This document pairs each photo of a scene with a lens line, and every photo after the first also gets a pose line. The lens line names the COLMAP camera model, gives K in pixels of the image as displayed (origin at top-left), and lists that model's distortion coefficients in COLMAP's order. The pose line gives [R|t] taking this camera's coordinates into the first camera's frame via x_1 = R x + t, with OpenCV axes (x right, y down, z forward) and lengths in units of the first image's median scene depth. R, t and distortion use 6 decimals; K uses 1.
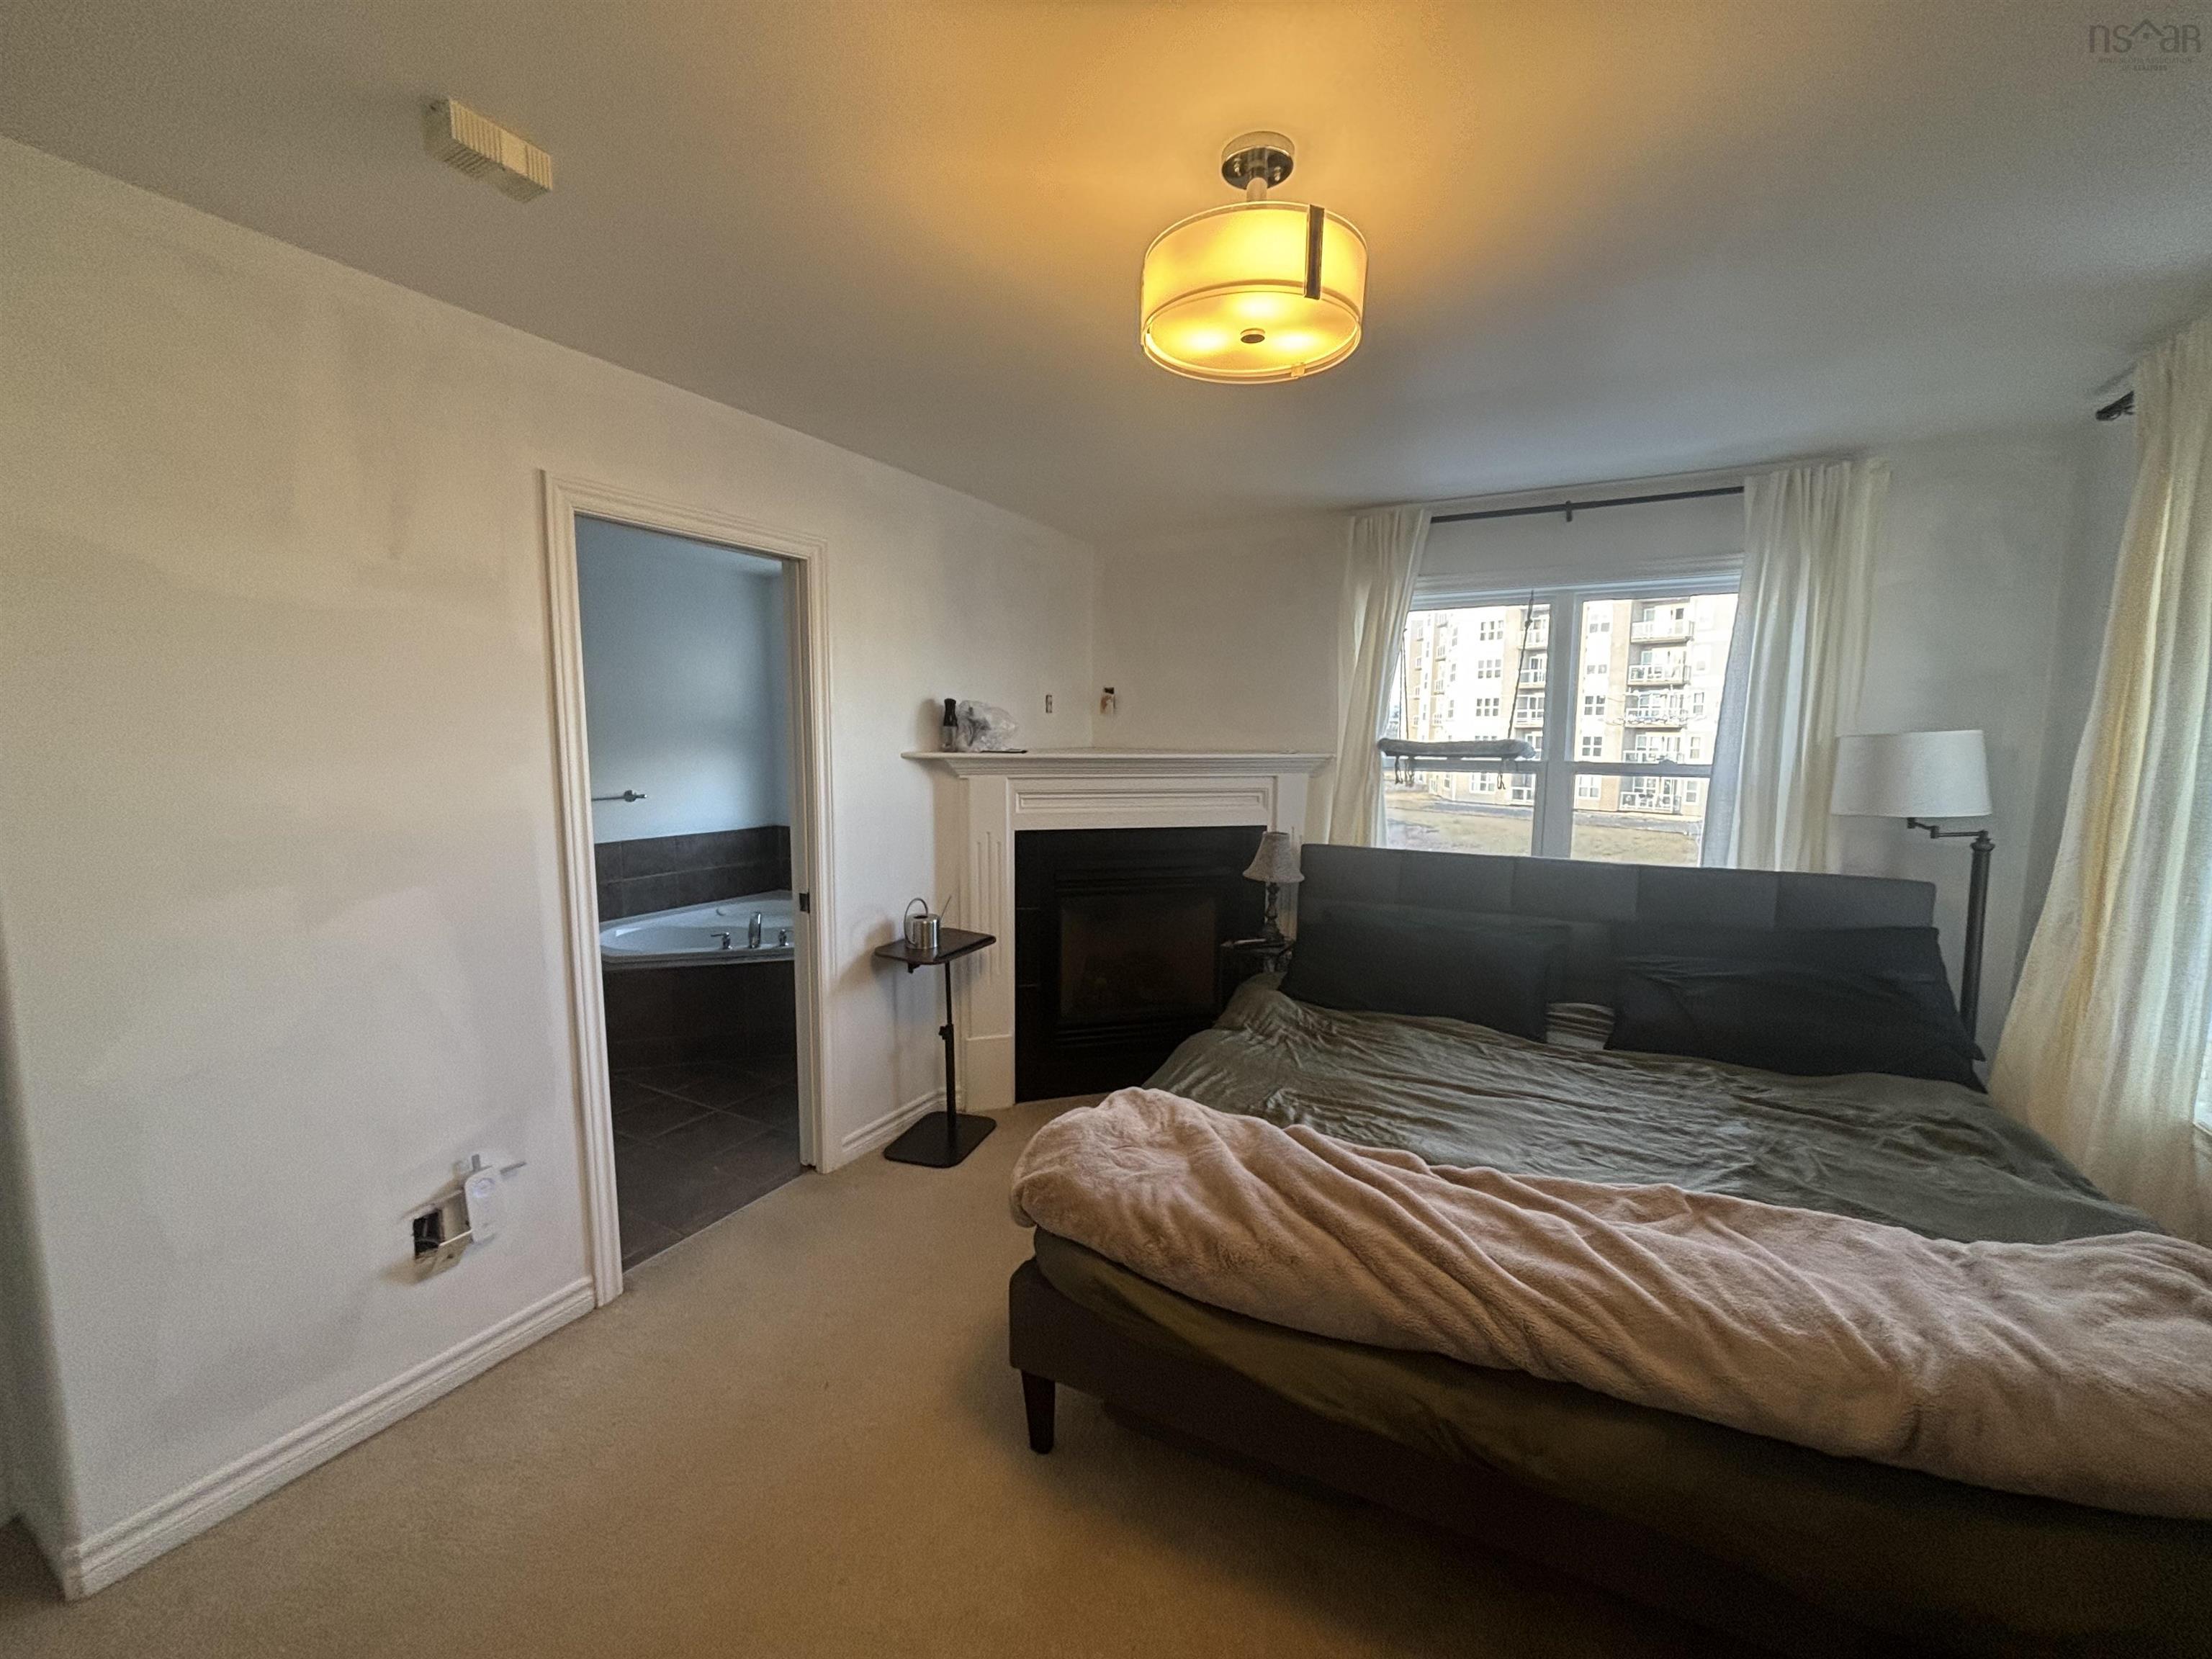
lens RADIAL K [[886.8, 0, 1111.6], [0, 886.8, 835.1], [0, 0, 1]] dist [0.001912, 0.000225]
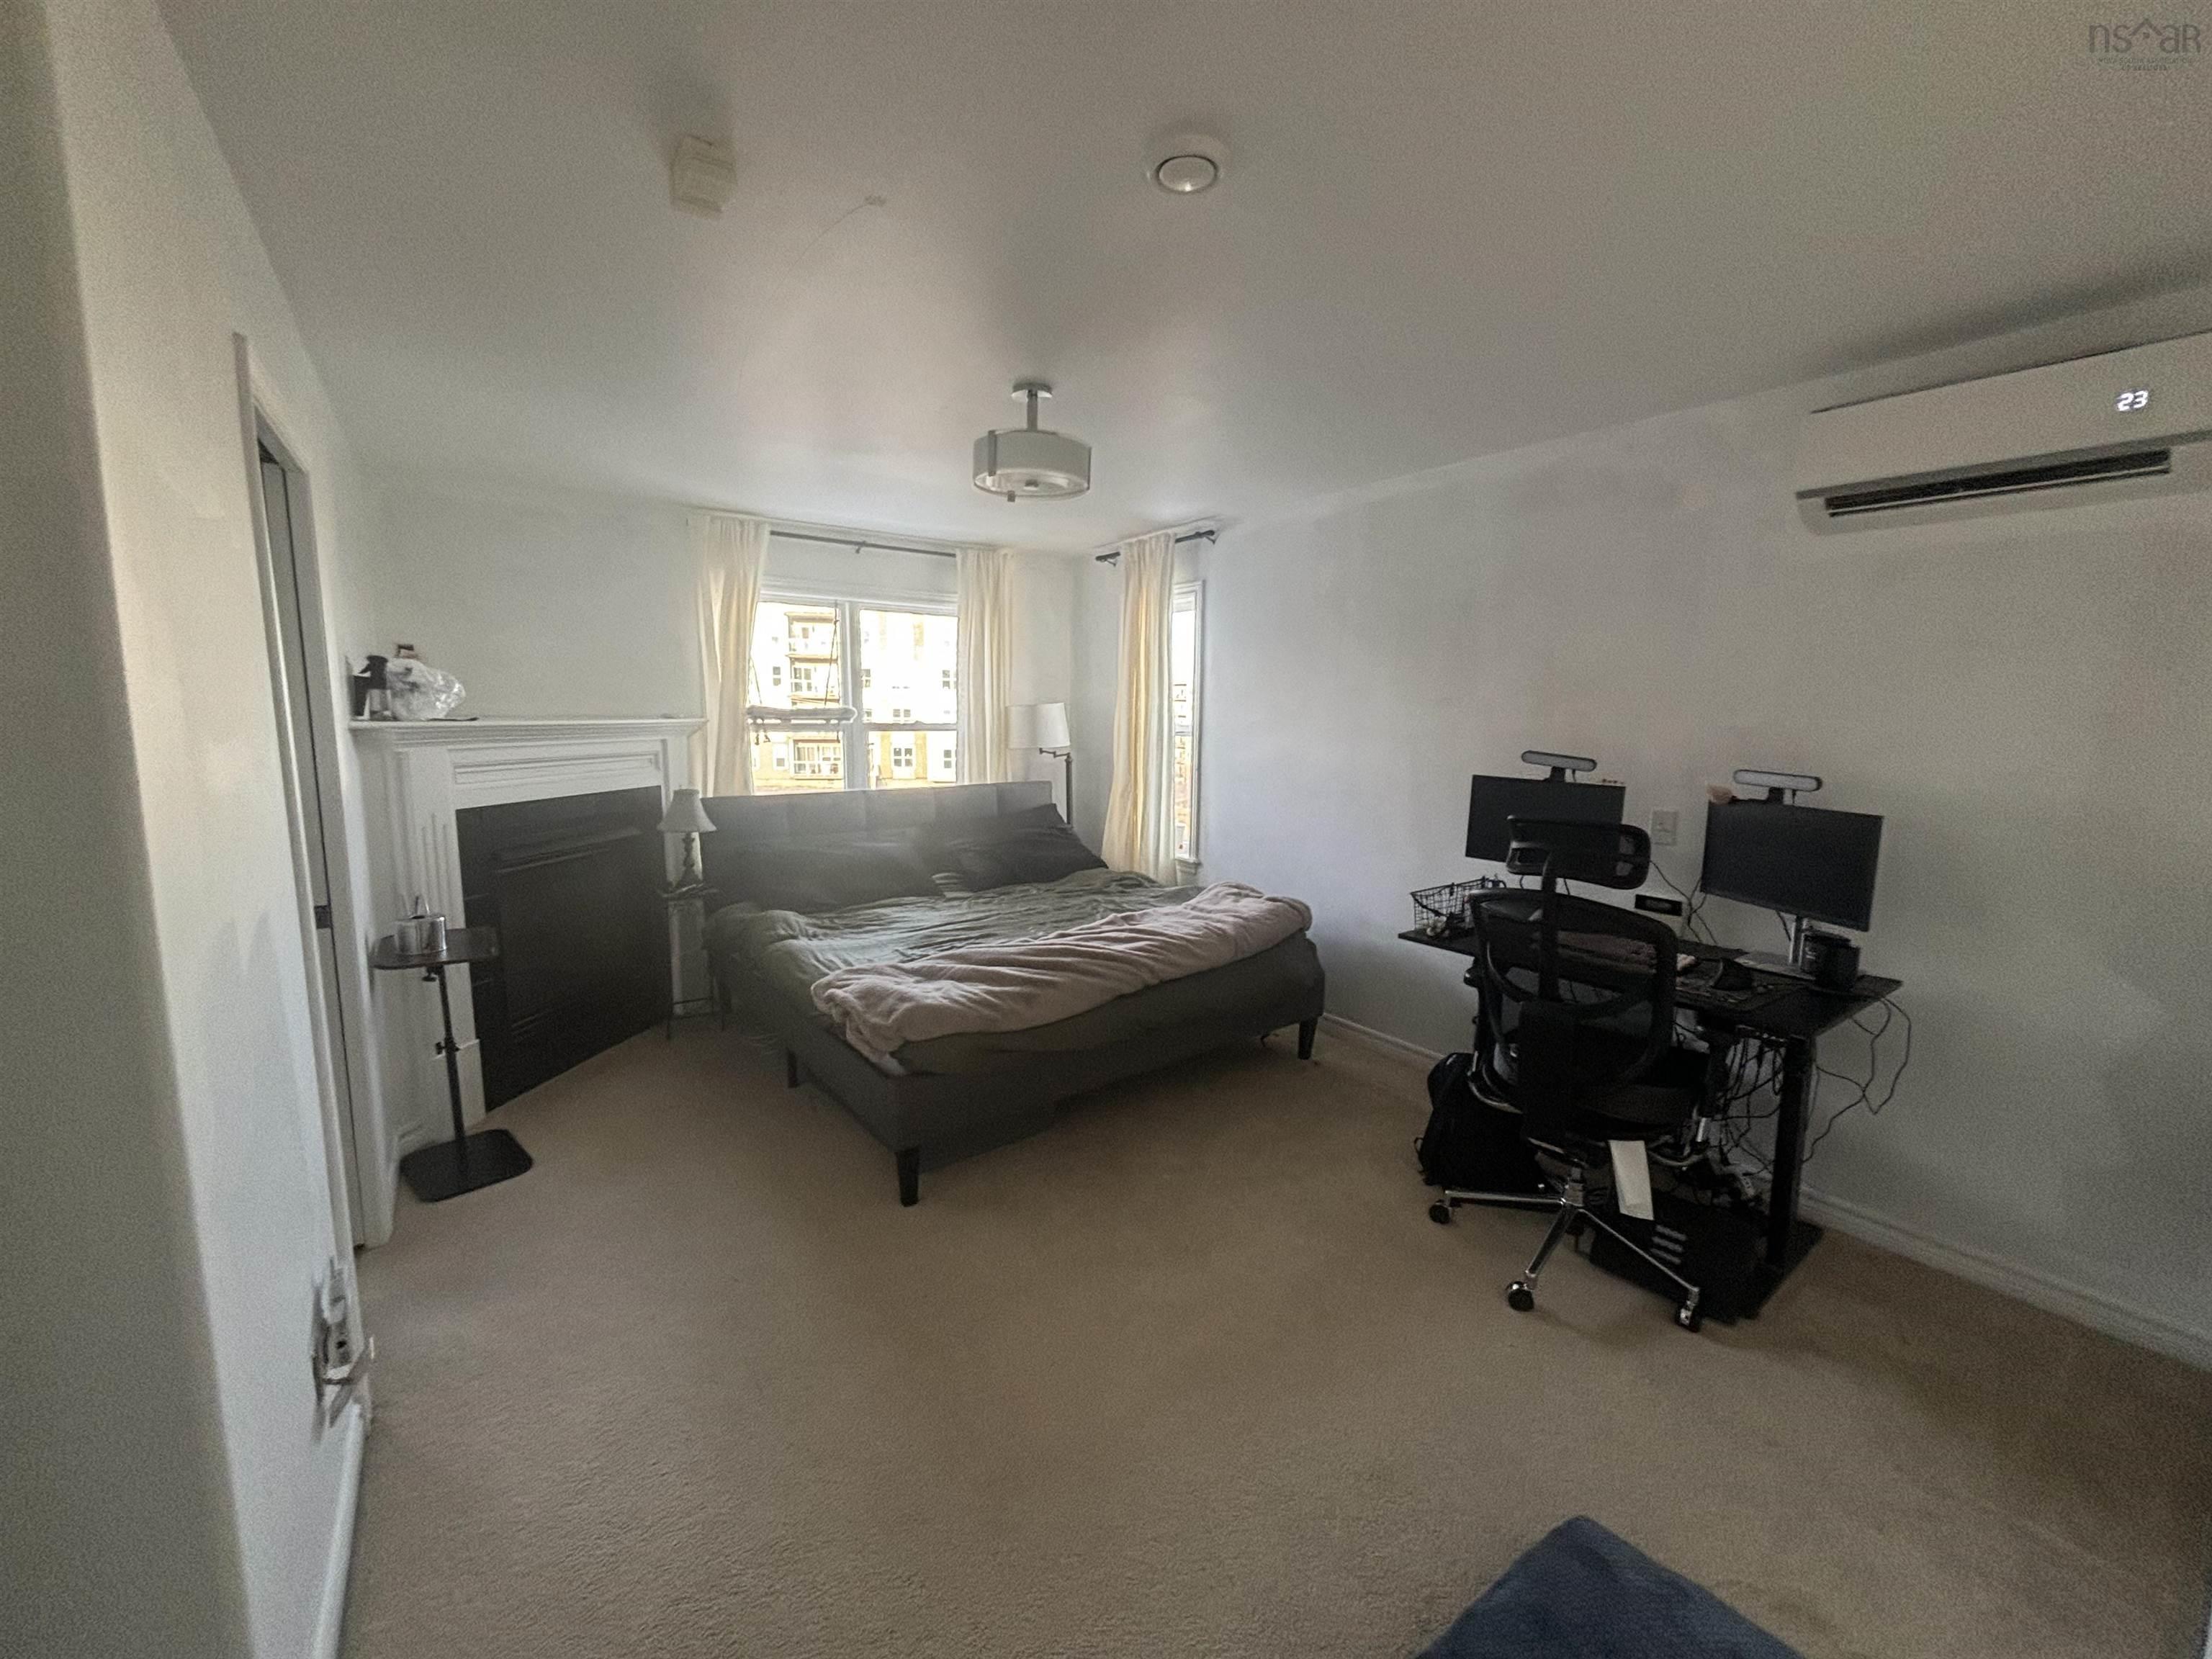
lens RADIAL K [[886.8, 0, 1111.6], [0, 886.8, 835.1], [0, 0, 1]] dist [0.001912, 0.000225]
pose [[0.425540, -0.127668, 0.895889, -0.655093], [0.094827, 0.990839, 0.096156, -0.003028], [-0.899957, 0.044036, 0.433748, 0.033458]]
